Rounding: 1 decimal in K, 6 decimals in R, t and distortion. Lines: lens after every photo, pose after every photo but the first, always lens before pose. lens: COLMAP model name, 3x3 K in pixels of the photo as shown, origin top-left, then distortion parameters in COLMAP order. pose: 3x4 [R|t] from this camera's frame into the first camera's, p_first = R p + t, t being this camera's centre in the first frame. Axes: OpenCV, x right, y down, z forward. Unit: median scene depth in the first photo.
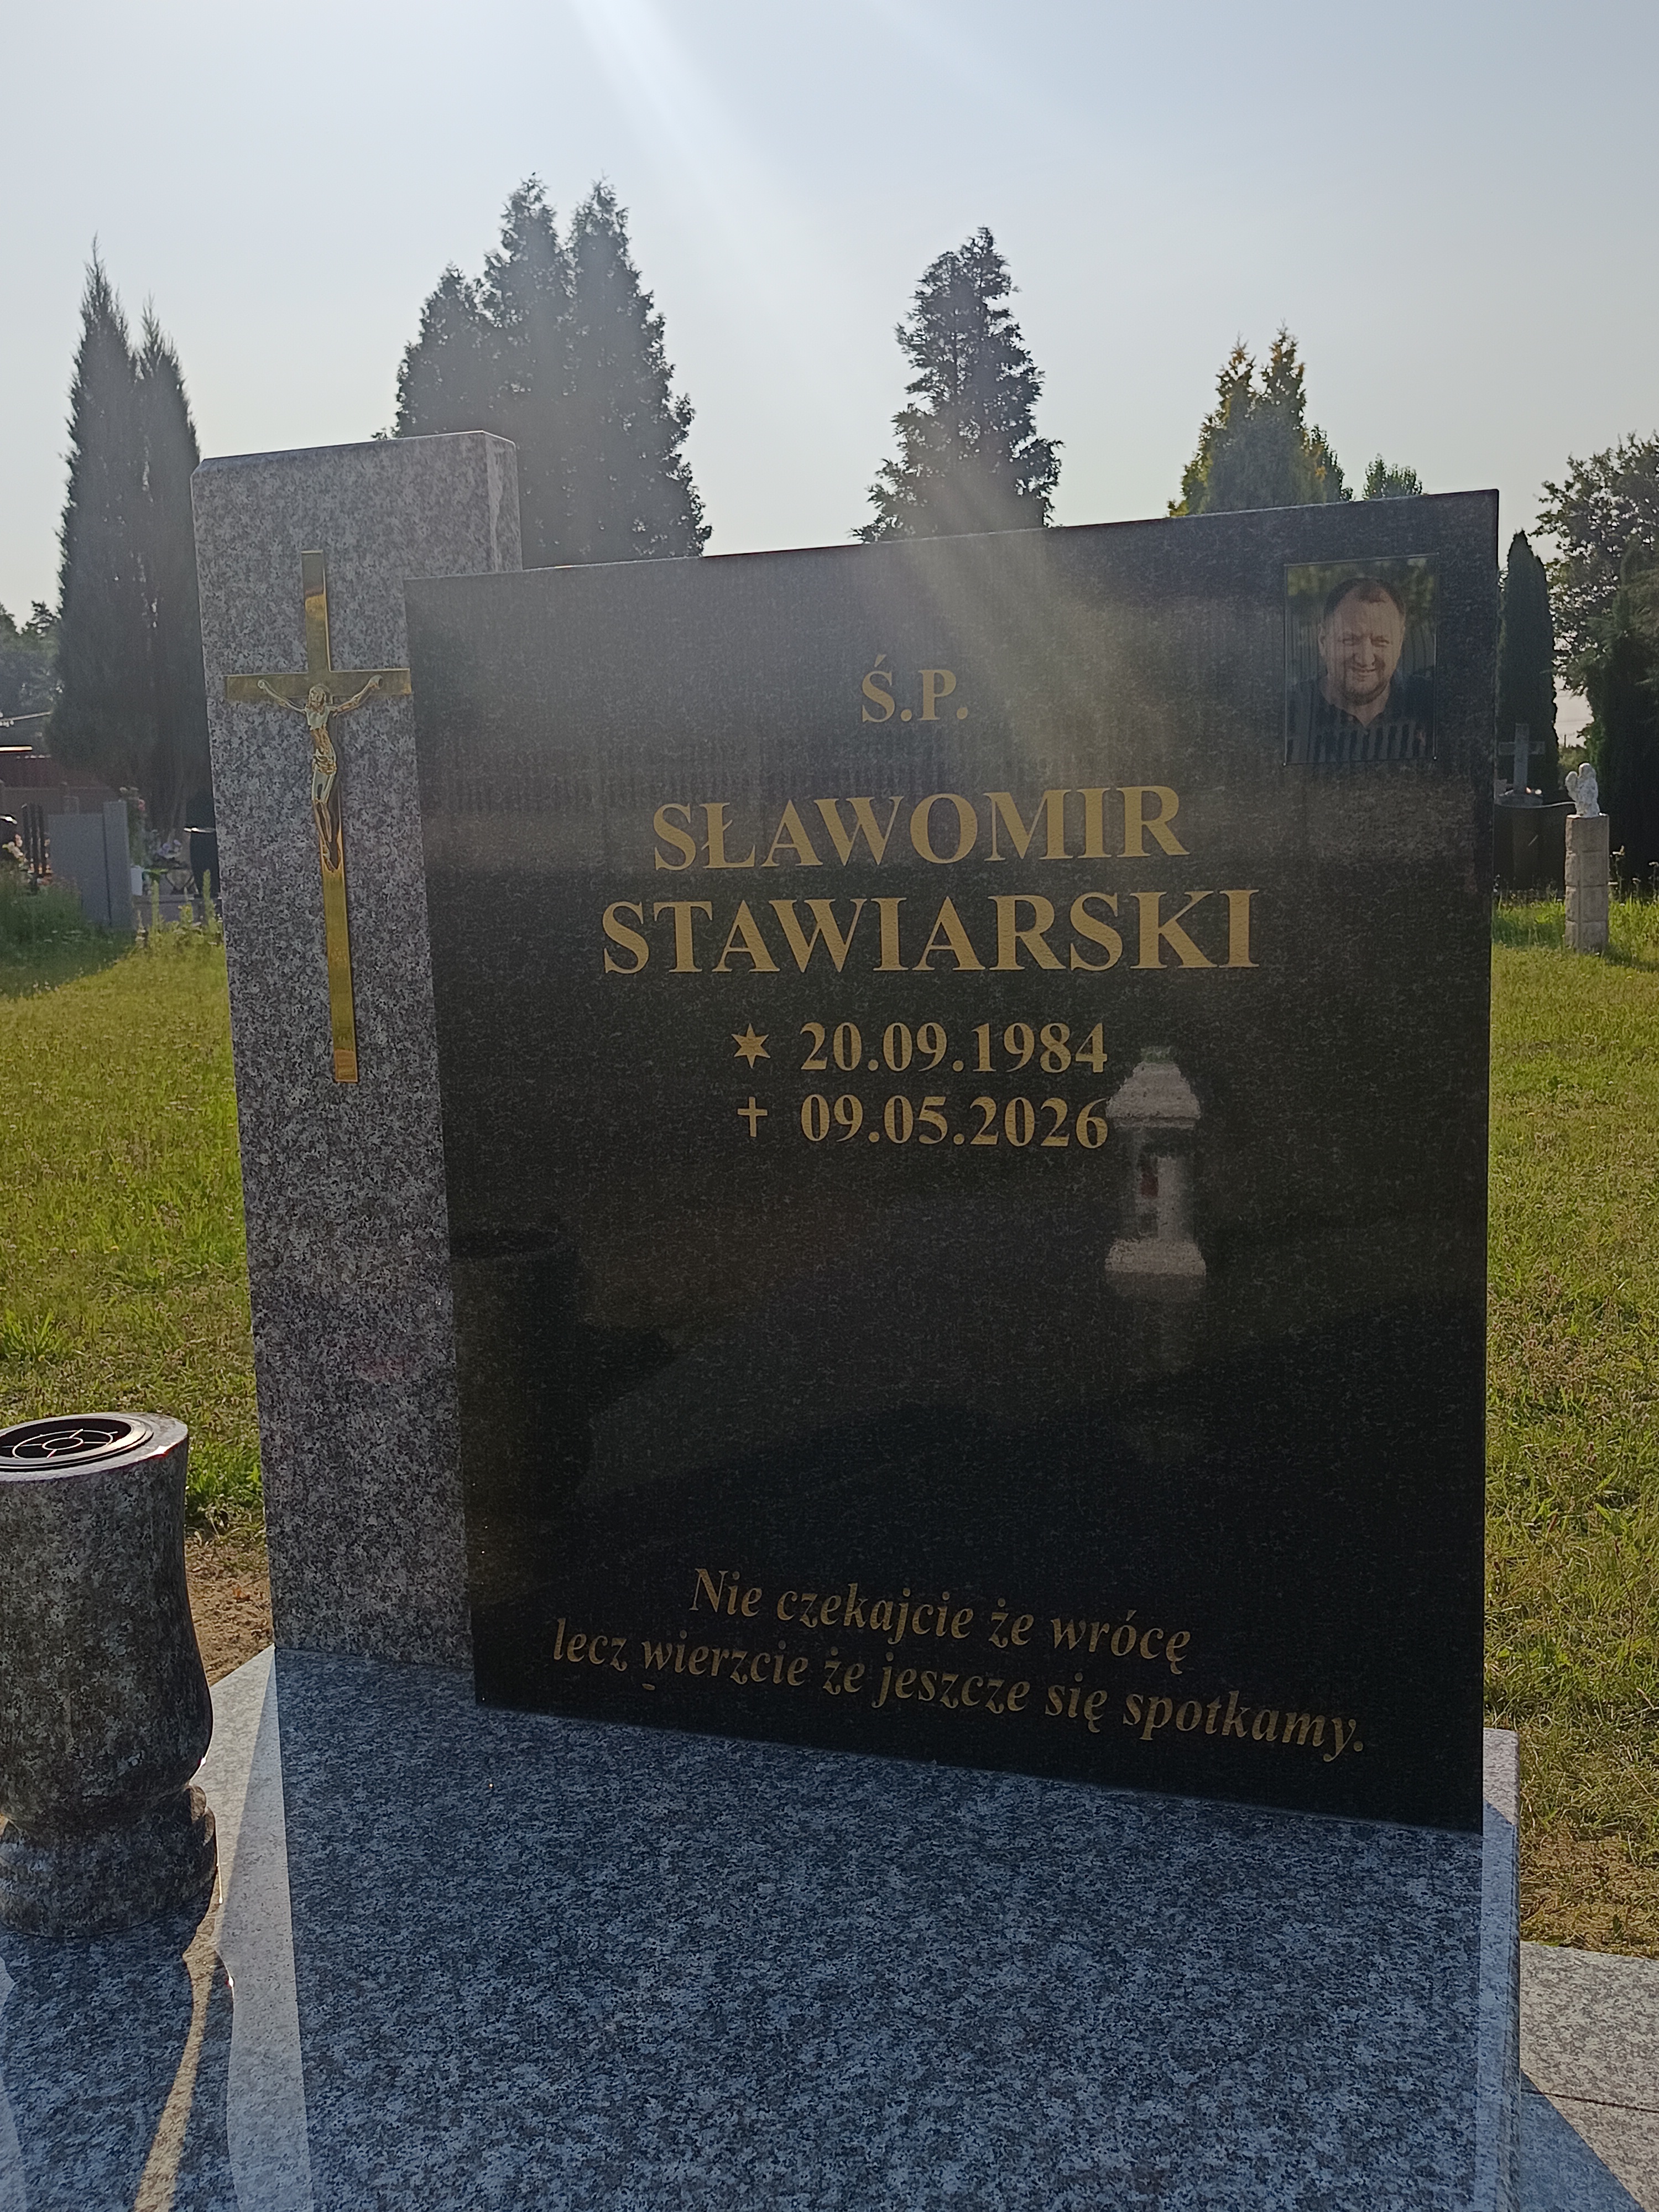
lens RADIAL K [[2008.7, 0, 830.4], [0, 2008.7, 1047.5], [0, 0, 1]] dist [0.131905, -0.249692]
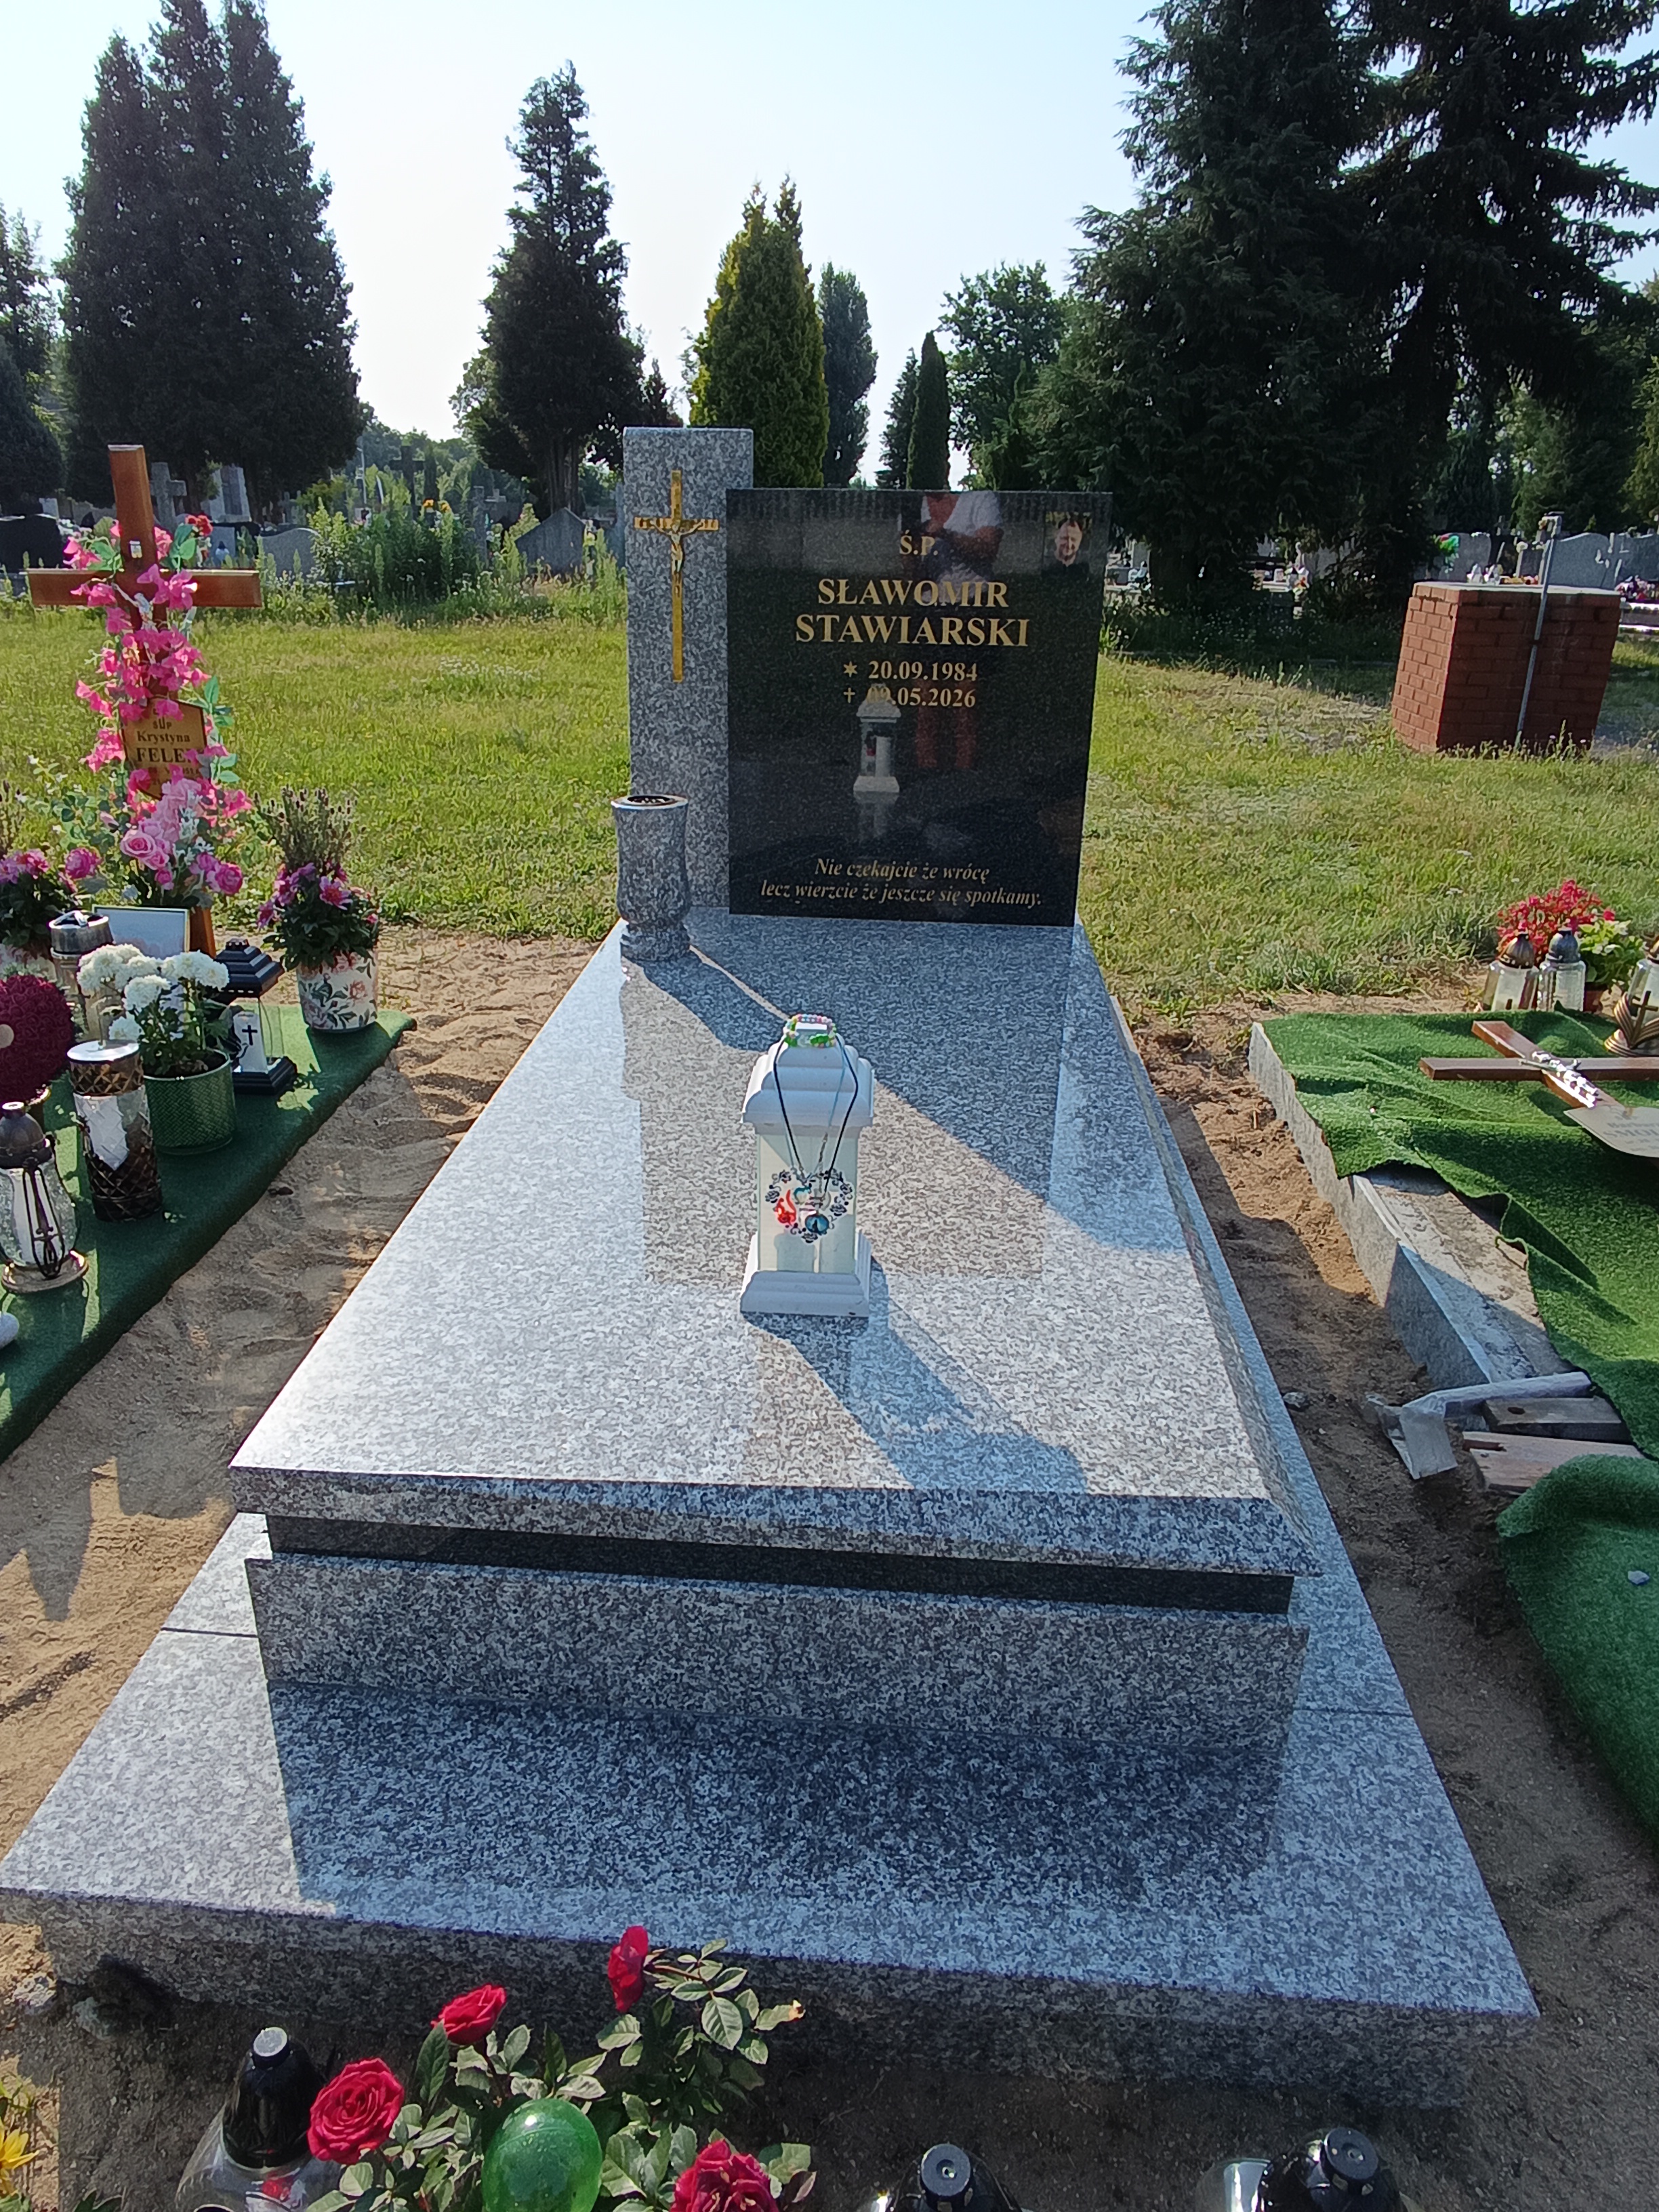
lens RADIAL K [[1437.0, 0, 829.5], [0, 1437.0, 1106.0], [0, 0, 1]] dist [-0.078056, 0.061239]
pose [[0.962930, -0.056980, 0.263664, -0.629638], [-0.016589, 0.963078, 0.268712, 0.051742], [-0.269240, -0.263125, 0.926431, -1.010100]]
